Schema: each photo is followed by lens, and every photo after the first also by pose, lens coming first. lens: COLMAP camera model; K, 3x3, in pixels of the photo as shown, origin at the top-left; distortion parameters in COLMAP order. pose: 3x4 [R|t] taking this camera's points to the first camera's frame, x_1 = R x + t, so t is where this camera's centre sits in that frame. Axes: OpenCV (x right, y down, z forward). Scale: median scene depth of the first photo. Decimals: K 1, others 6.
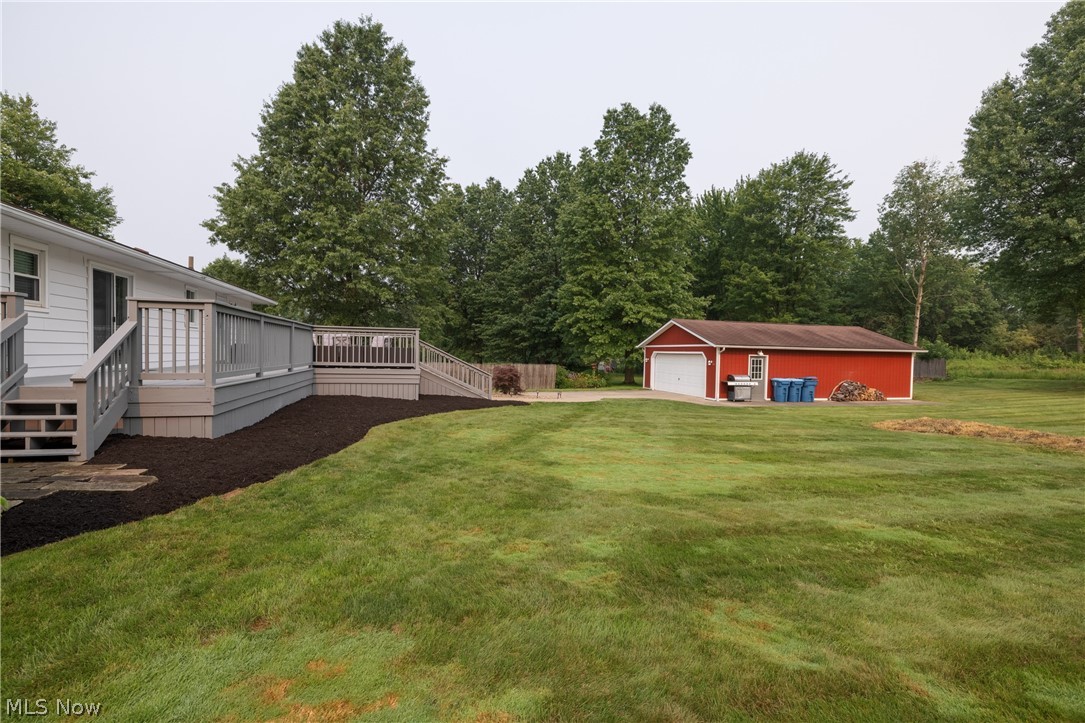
lens RADIAL K [[510.6, 0, 552.8], [0, 510.6, 363.6], [0, 0, 1]] dist [-0.004716, 0.001741]
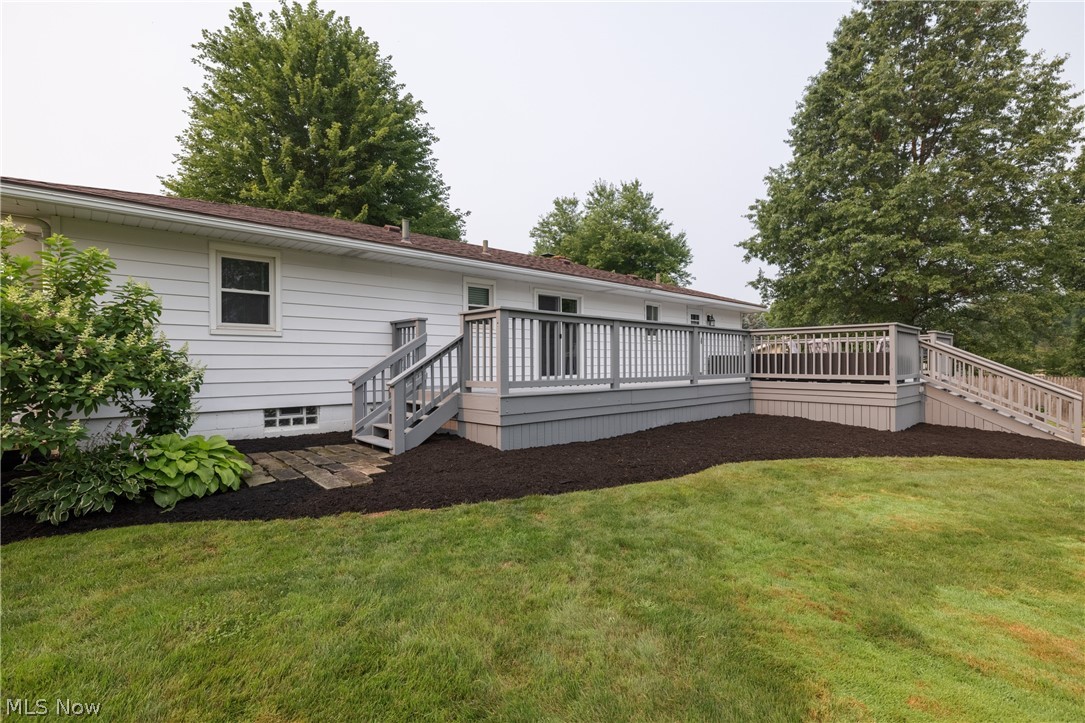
lens RADIAL K [[510.6, 0, 543.6], [0, 510.6, 365.1], [0, 0, 1]] dist [-0.004716, 0.001741]
pose [[0.463812, -0.016260, -0.885785, 0.109744], [-0.006404, 0.999744, -0.021705, 0.003256], [0.885911, 0.015739, 0.463589, 0.297064]]
